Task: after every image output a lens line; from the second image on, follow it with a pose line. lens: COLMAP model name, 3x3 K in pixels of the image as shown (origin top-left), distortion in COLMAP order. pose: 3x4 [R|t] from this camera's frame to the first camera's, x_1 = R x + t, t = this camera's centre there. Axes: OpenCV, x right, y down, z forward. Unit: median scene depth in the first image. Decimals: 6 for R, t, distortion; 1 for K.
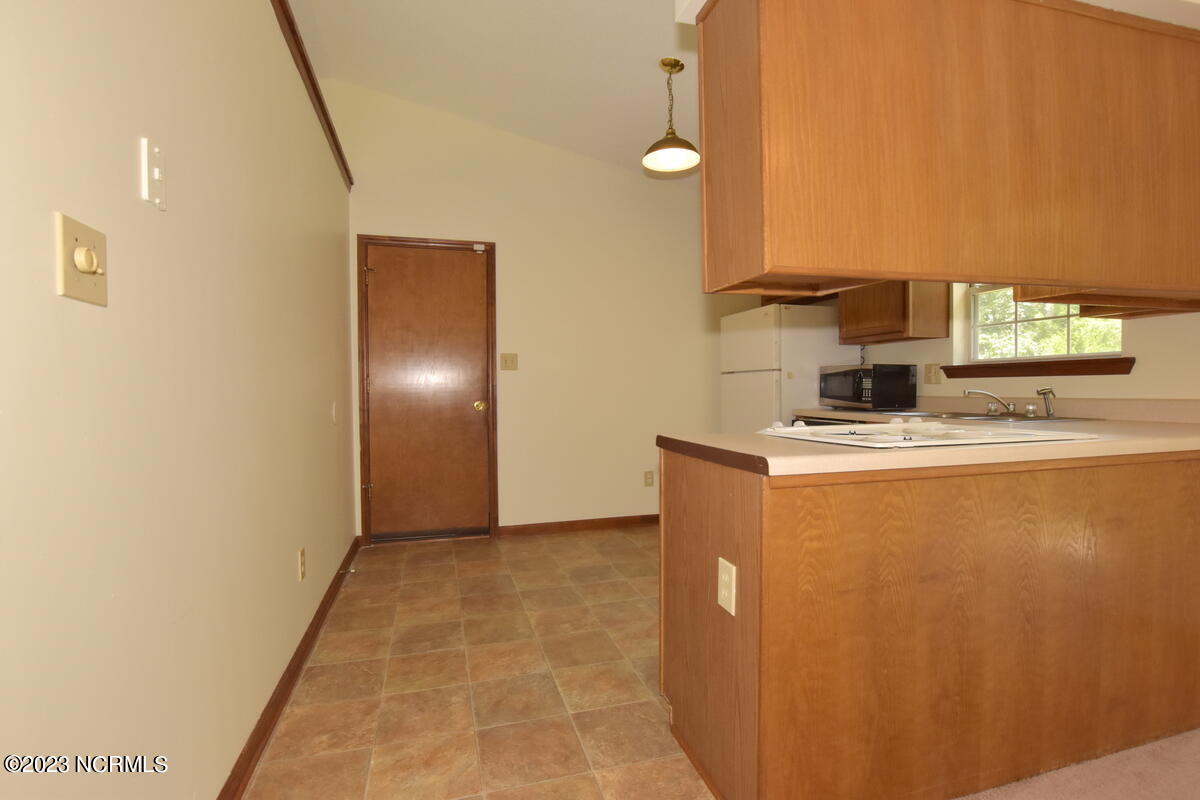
lens RADIAL K [[570.1, 0, 602.2], [0, 570.1, 402.7], [0, 0, 1]] dist [-0.032487, 0.005358]
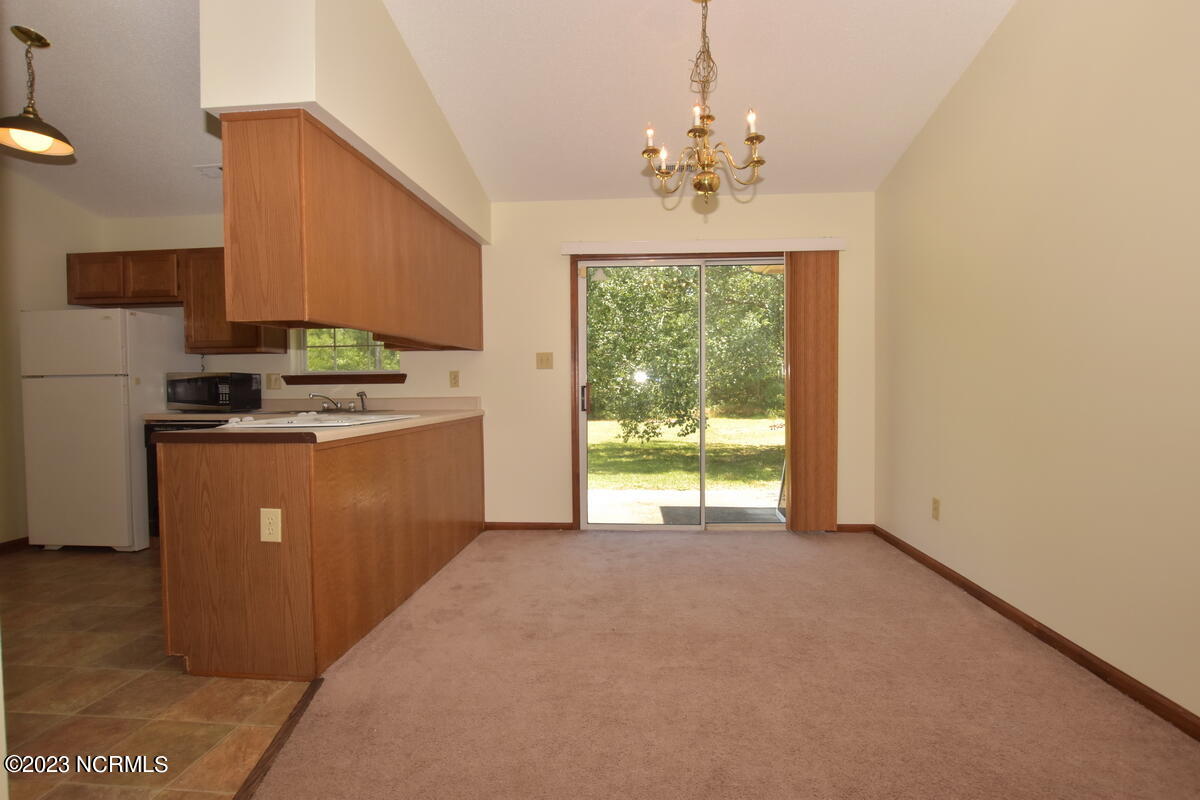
lens RADIAL K [[570.1, 0, 602.2], [0, 570.1, 402.7], [0, 0, 1]] dist [-0.032487, 0.005358]
pose [[0.349196, -0.020111, 0.936834, -0.479150], [0.030912, 0.999473, 0.009933, 0.009686], [-0.936540, 0.025491, 0.349634, -0.184248]]
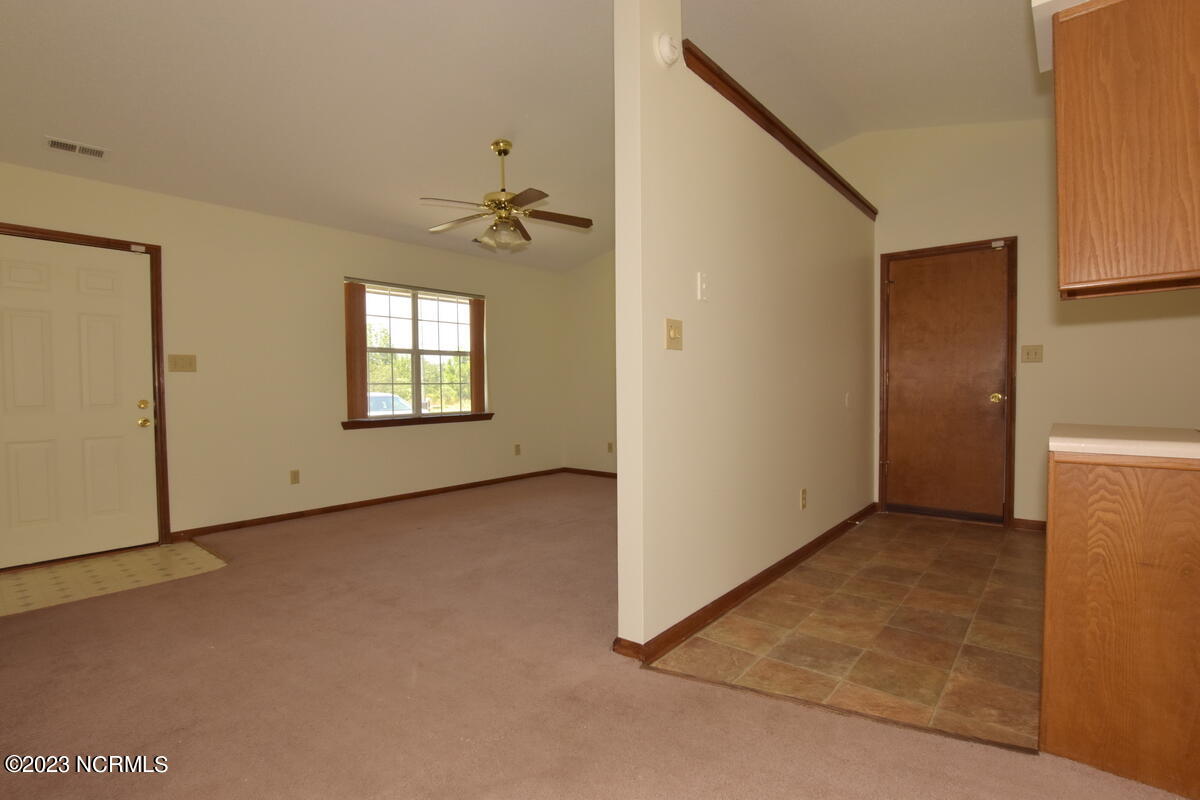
lens RADIAL K [[570.1, 0, 602.2], [0, 570.1, 402.7], [0, 0, 1]] dist [-0.032487, 0.005358]
pose [[0.558183, 0.028741, -0.829220, 0.379780], [-0.016777, 0.999587, 0.023353, 0.003686], [0.829549, 0.000877, 0.558434, -0.264214]]
